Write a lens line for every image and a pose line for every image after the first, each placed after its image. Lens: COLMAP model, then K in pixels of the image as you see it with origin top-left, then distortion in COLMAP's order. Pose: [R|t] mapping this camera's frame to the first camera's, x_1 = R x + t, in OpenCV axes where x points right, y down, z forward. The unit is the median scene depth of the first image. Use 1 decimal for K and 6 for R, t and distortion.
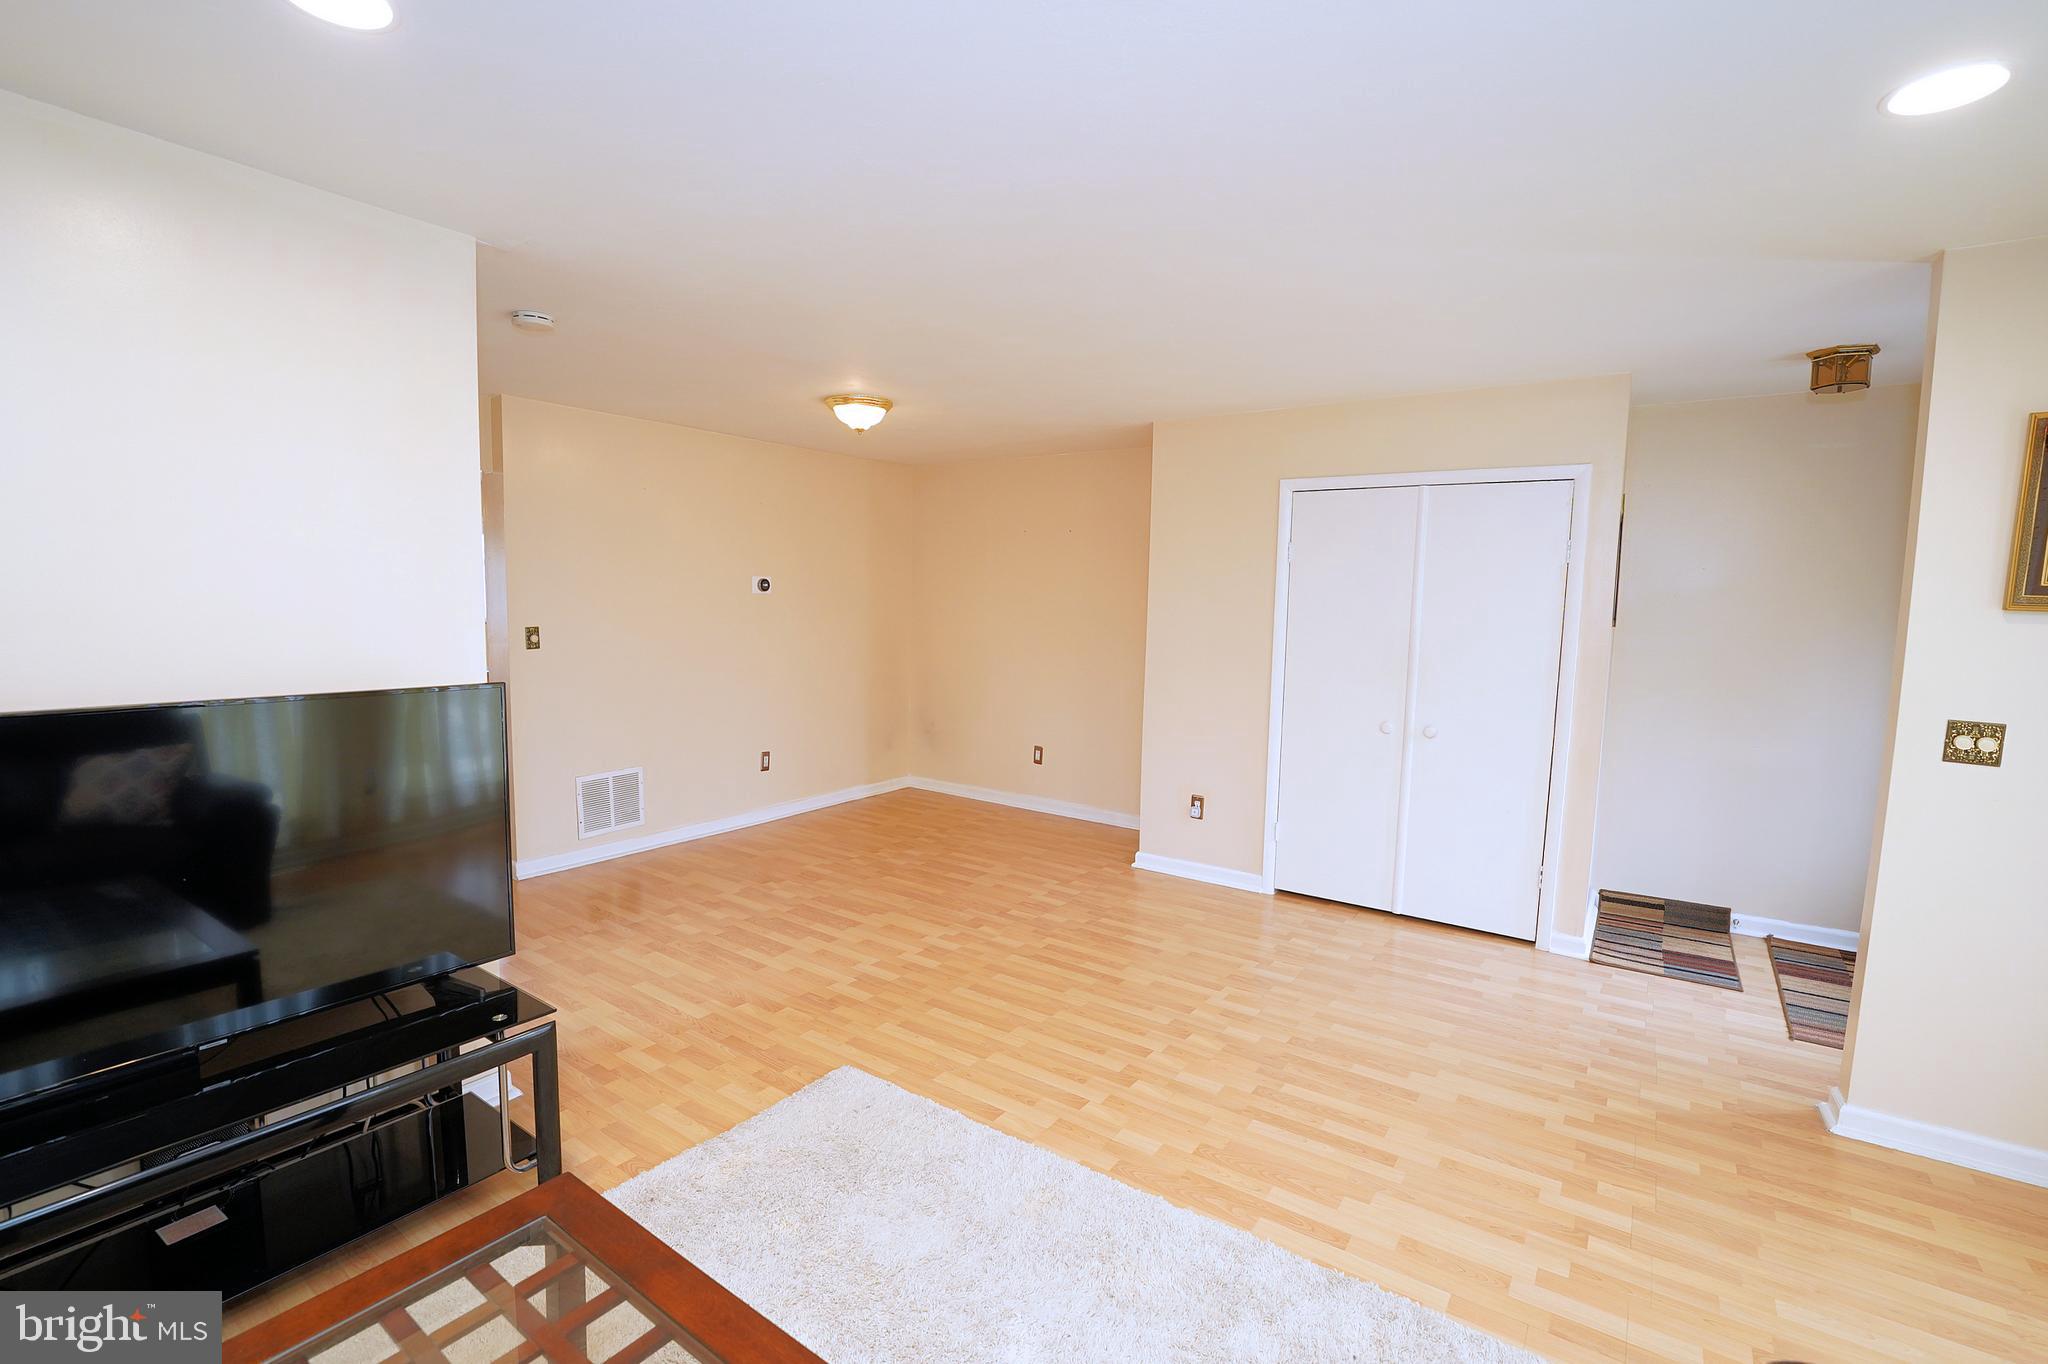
lens RADIAL K [[897.9, 0, 1024.0], [0, 897.9, 682.0], [0, 0, 1]] dist [-0.023817, 0.000025]
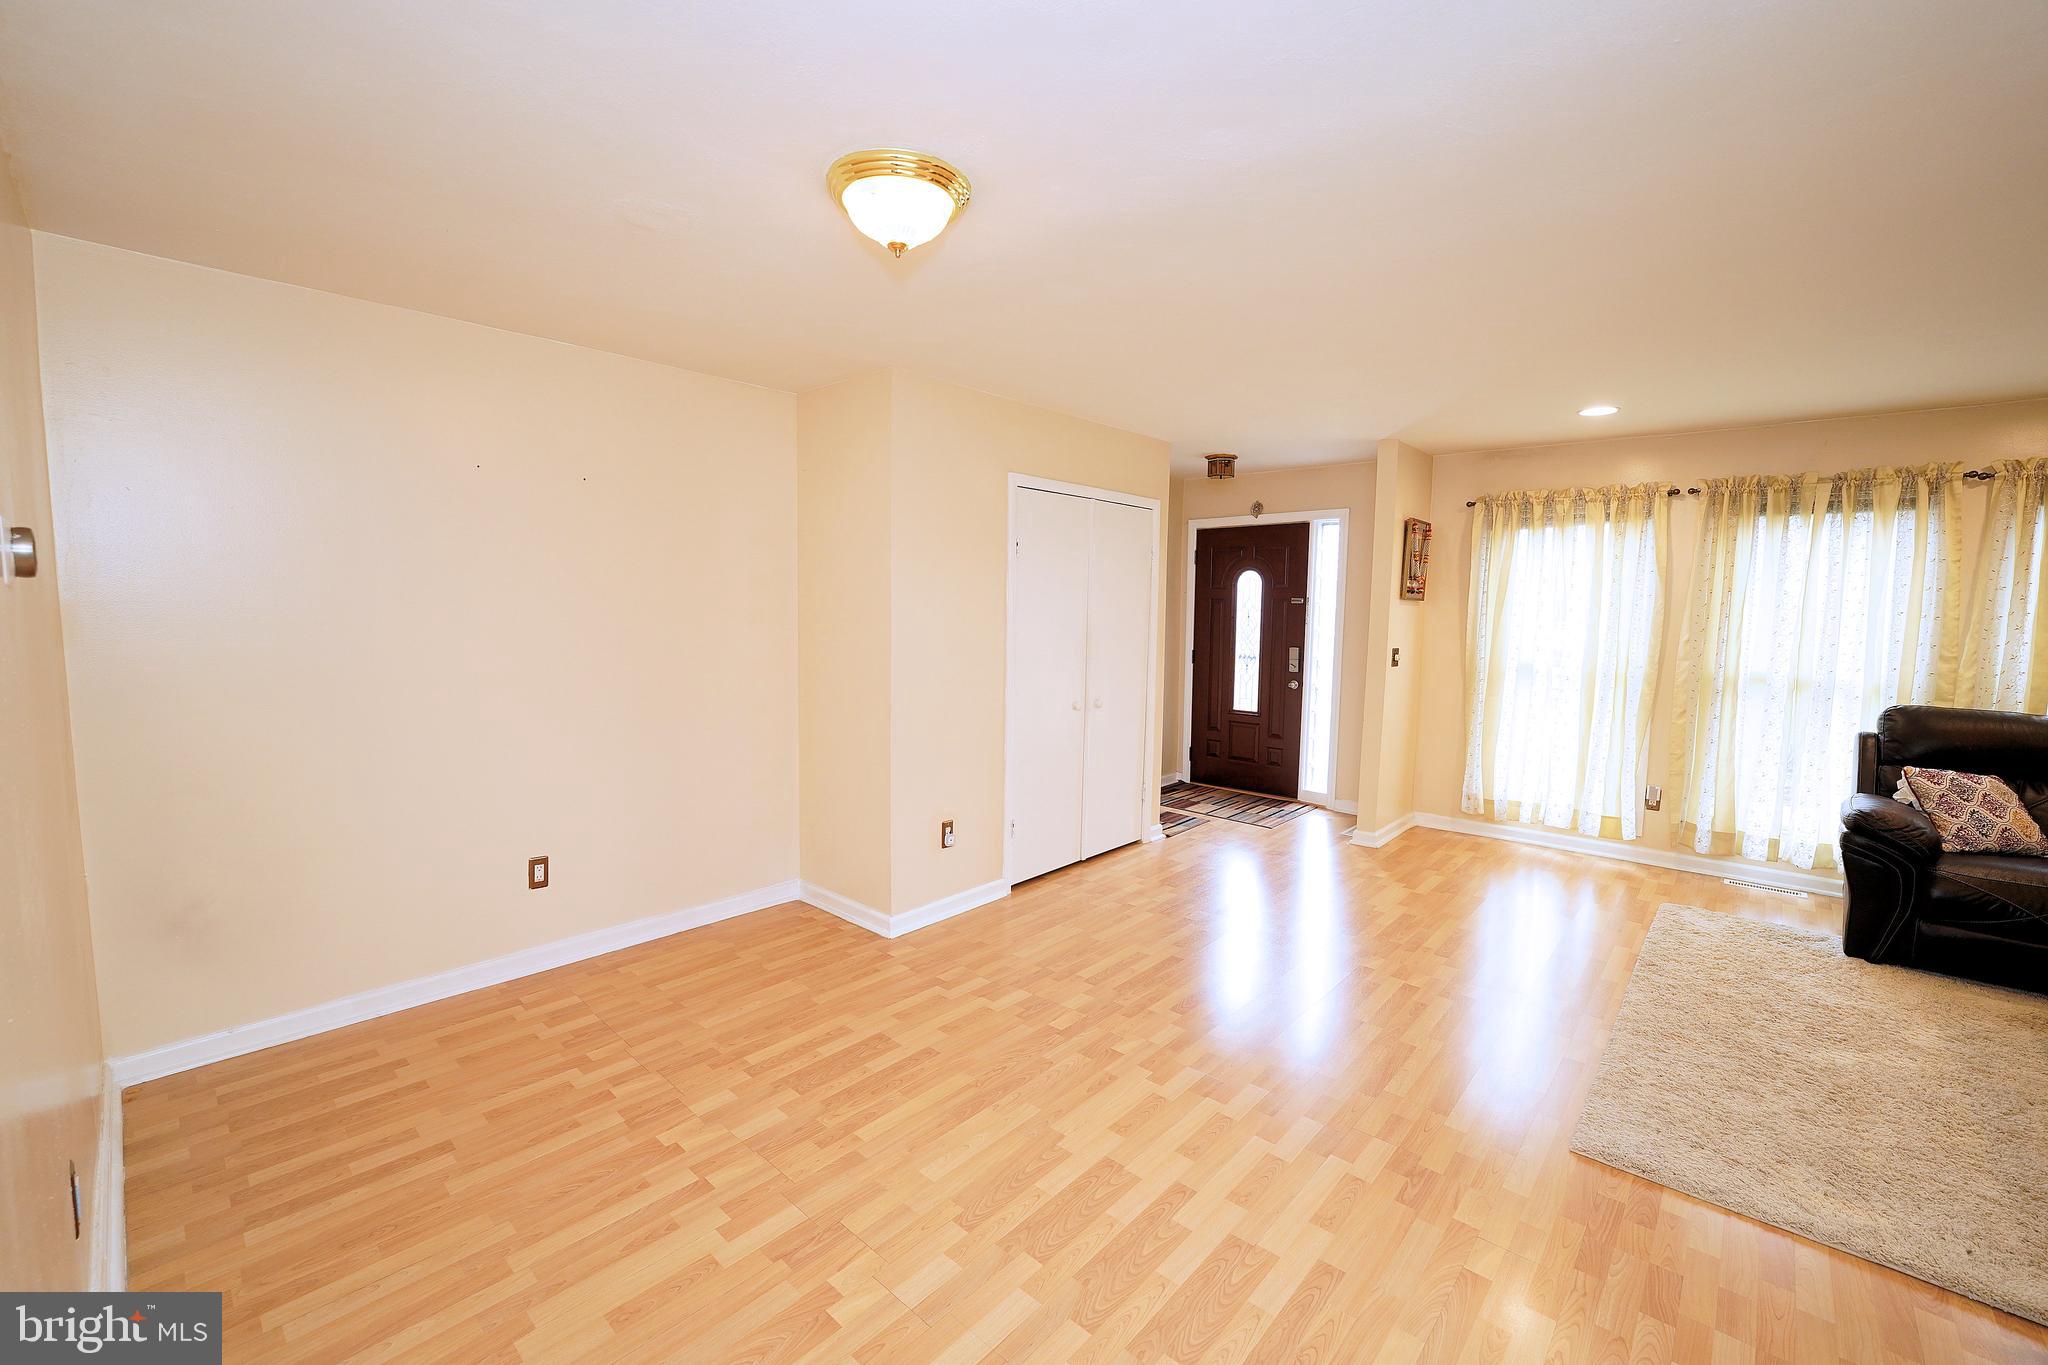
lens RADIAL K [[834.0, 0, 1024.0], [0, 834.0, 682.5], [0, 0, 1]] dist [-0.026340, 0.000299]
pose [[0.120125, -0.111604, 0.986466, -0.603685], [0.085696, 0.991118, 0.101694, -0.085728], [-0.989053, 0.072320, 0.128622, 0.847887]]
